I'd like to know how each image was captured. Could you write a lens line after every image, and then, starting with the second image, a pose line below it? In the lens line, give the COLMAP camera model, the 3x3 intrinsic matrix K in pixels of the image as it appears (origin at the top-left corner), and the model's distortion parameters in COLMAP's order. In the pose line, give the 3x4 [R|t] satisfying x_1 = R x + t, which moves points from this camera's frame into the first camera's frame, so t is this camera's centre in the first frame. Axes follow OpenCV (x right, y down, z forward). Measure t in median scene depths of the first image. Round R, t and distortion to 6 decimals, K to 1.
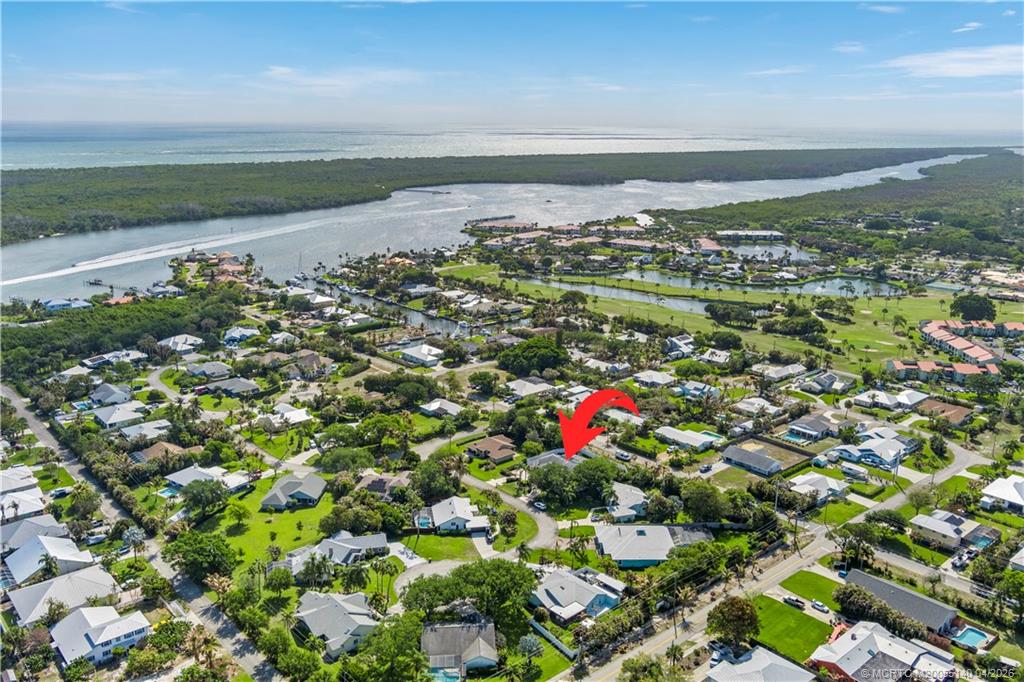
lens RADIAL K [[802.2, 0, 512.0], [0, 802.2, 341.0], [0, 0, 1]] dist [-0.024080, 0.005112]
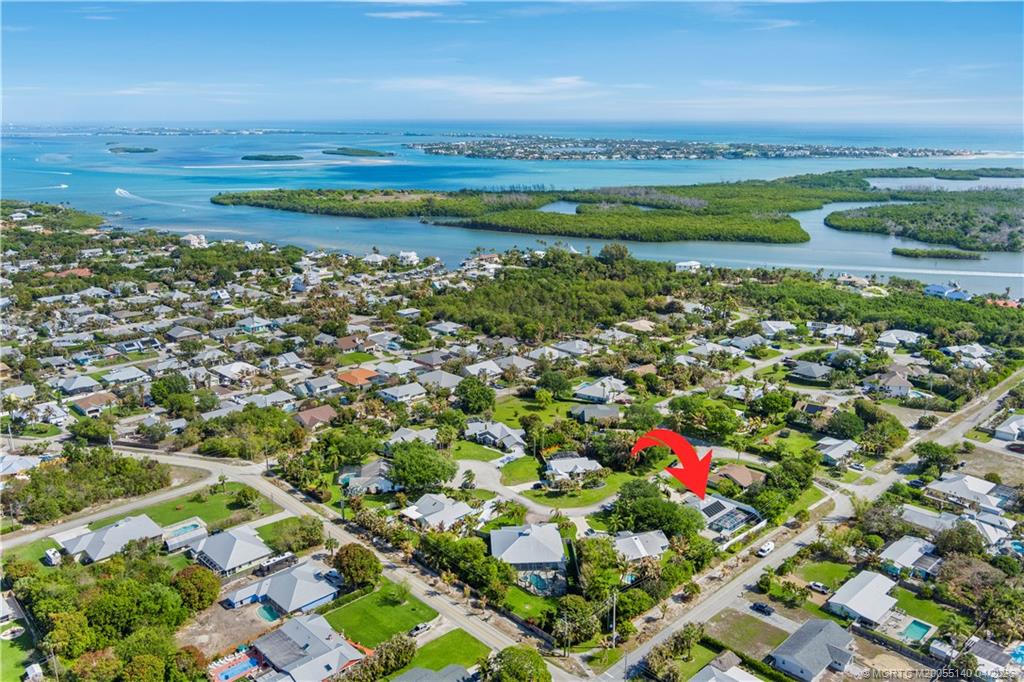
lens RADIAL K [[802.2, 0, 512.0], [0, 802.2, 341.0], [0, 0, 1]] dist [-0.024080, 0.005112]
pose [[0.079099, 0.260694, -0.962176, 0.195330], [-0.260452, 0.937079, 0.232483, -0.038157], [0.962241, 0.232211, 0.142020, 0.149215]]
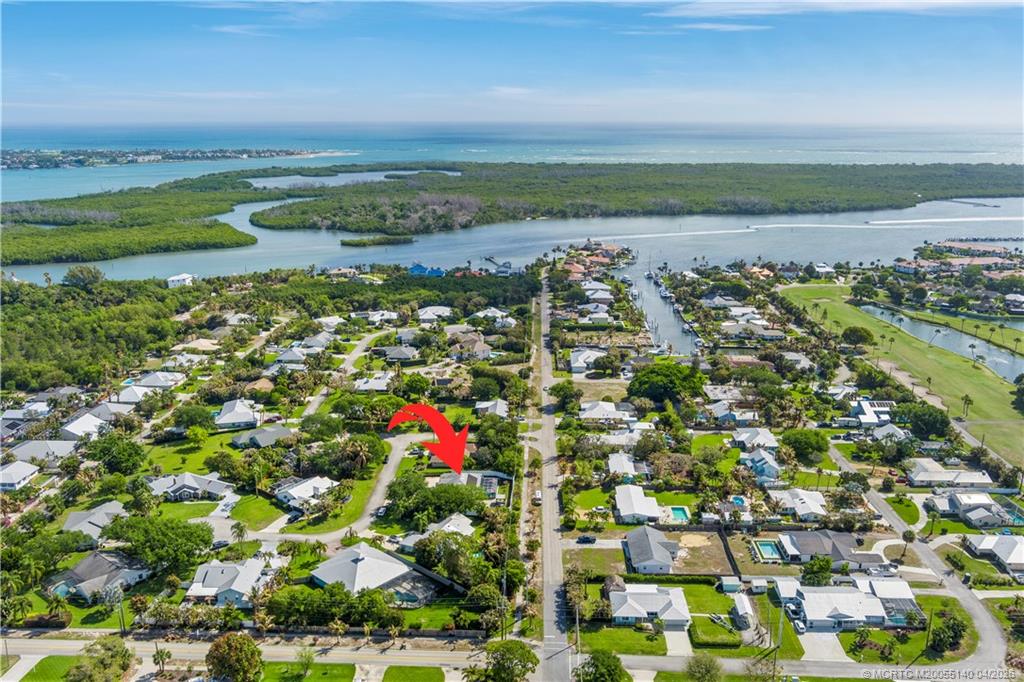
lens RADIAL K [[802.2, 0, 512.0], [0, 802.2, 341.0], [0, 0, 1]] dist [-0.024080, 0.005112]
pose [[0.741773, 0.170971, -0.648492, 0.160967], [-0.171486, 0.983167, 0.063053, -0.018786], [0.648356, 0.064437, 0.758605, 0.074807]]
